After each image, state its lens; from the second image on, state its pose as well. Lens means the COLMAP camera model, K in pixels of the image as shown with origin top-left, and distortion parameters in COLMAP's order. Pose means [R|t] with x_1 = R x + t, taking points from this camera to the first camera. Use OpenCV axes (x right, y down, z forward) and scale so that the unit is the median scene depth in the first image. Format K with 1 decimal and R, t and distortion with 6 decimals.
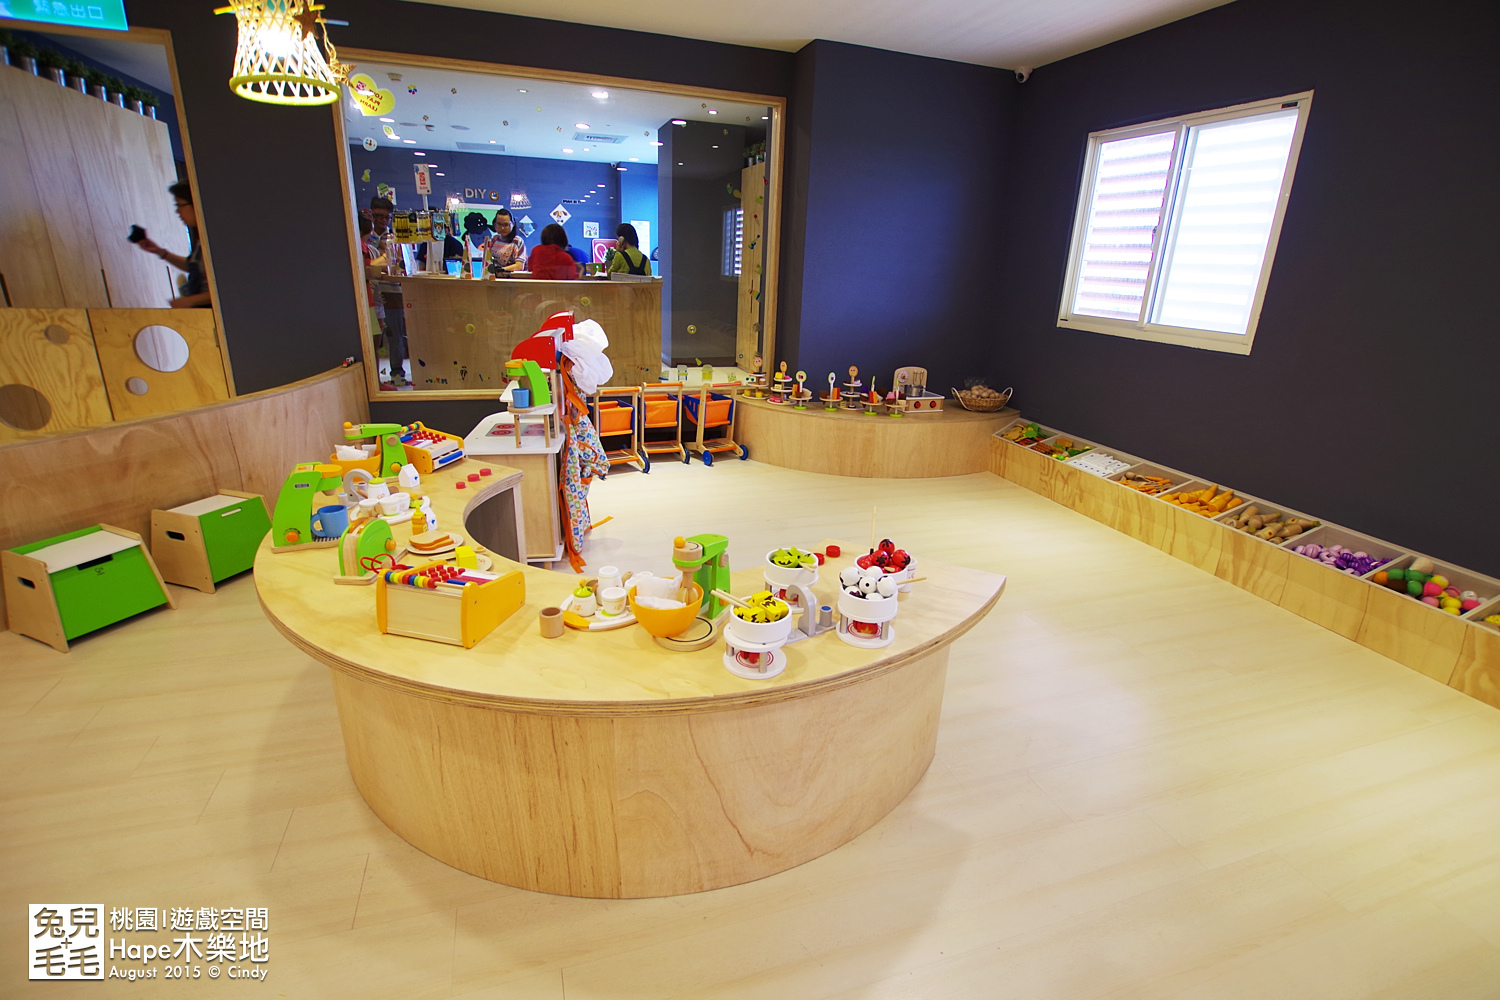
lens RADIAL K [[708.3, 0, 762.7], [0, 708.3, 504.3], [0, 0, 1]] dist [-0.024796, 0.000651]
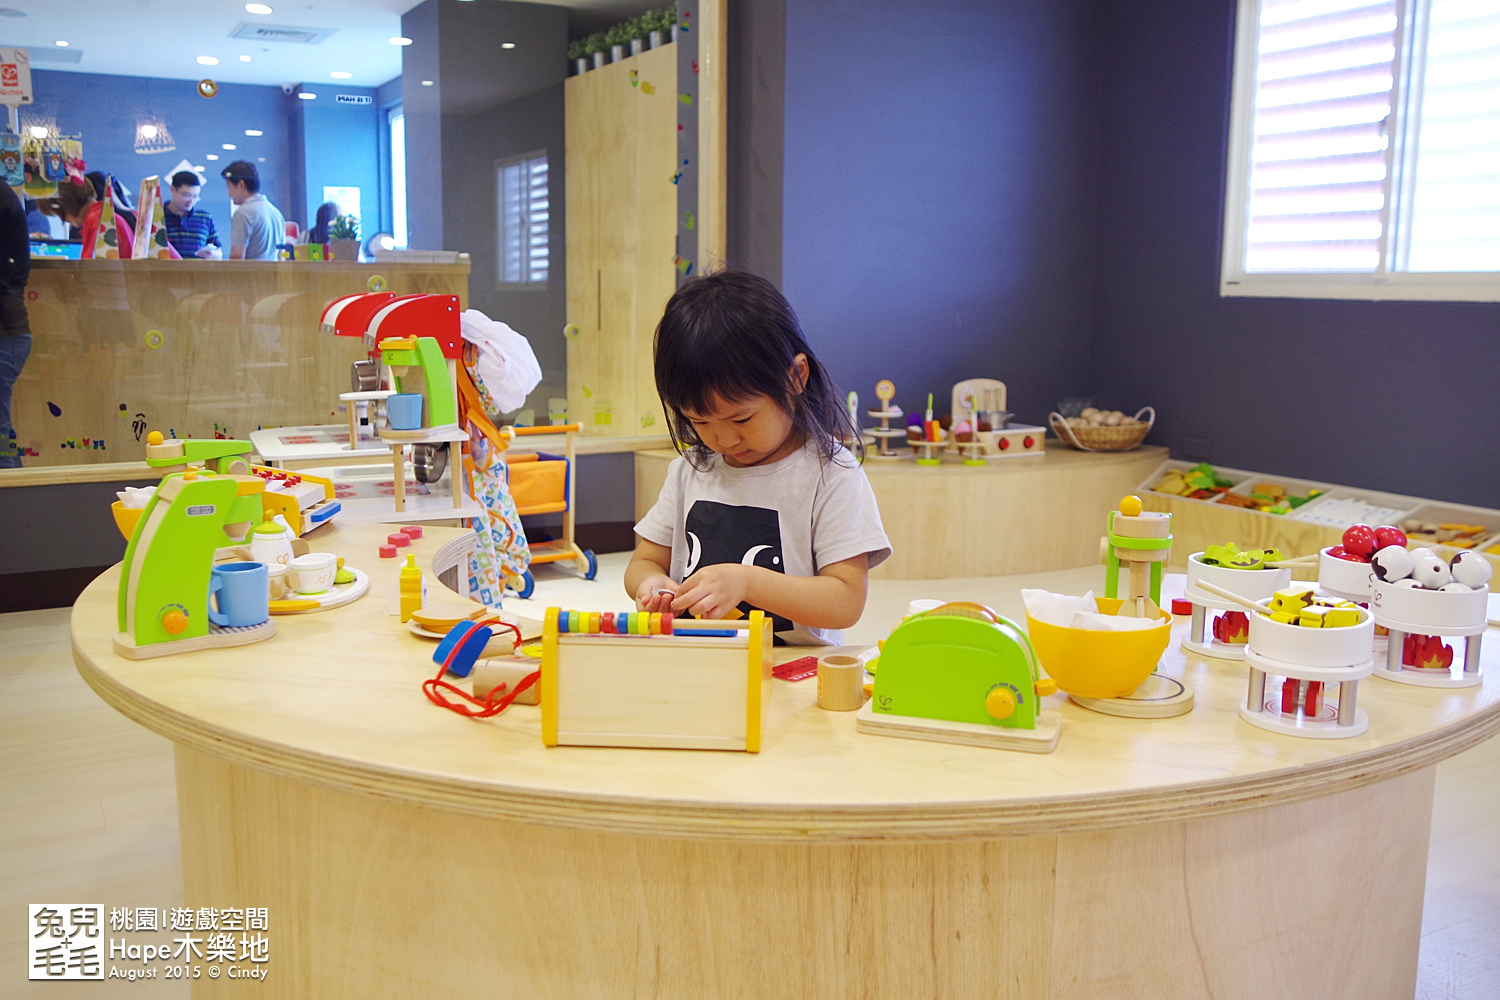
lens RADIAL K [[1340.6, 0, 750.1], [0, 1340.6, 492.0], [0, 0, 1]] dist [-0.042919, 0.047090]
pose [[0.982003, -0.060253, 0.178995, -0.173283], [0.090671, 0.981787, -0.166952, 0.055527], [-0.165675, 0.180177, 0.969581, 0.025369]]
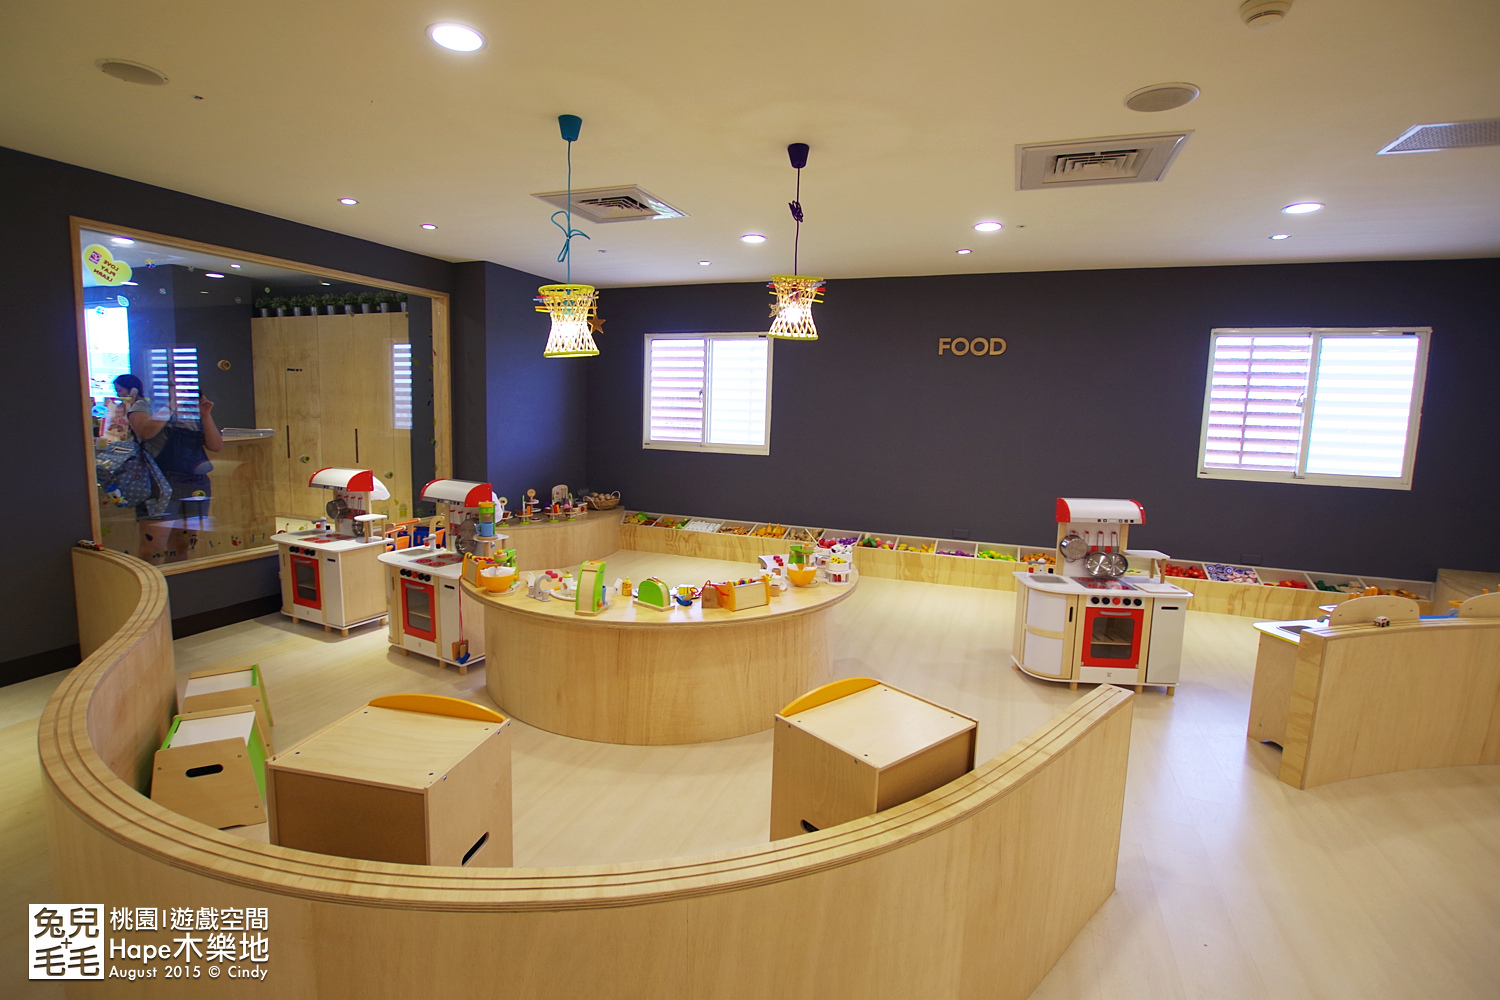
lens RADIAL K [[708.3, 0, 743.1], [0, 708.3, 502.8], [0, 0, 1]] dist [-0.024796, 0.000651]
pose [[0.638753, -0.128975, 0.758525, -0.650197], [0.251139, 0.966805, -0.047094, -0.007828], [-0.727271, 0.220576, 0.649940, -0.151425]]
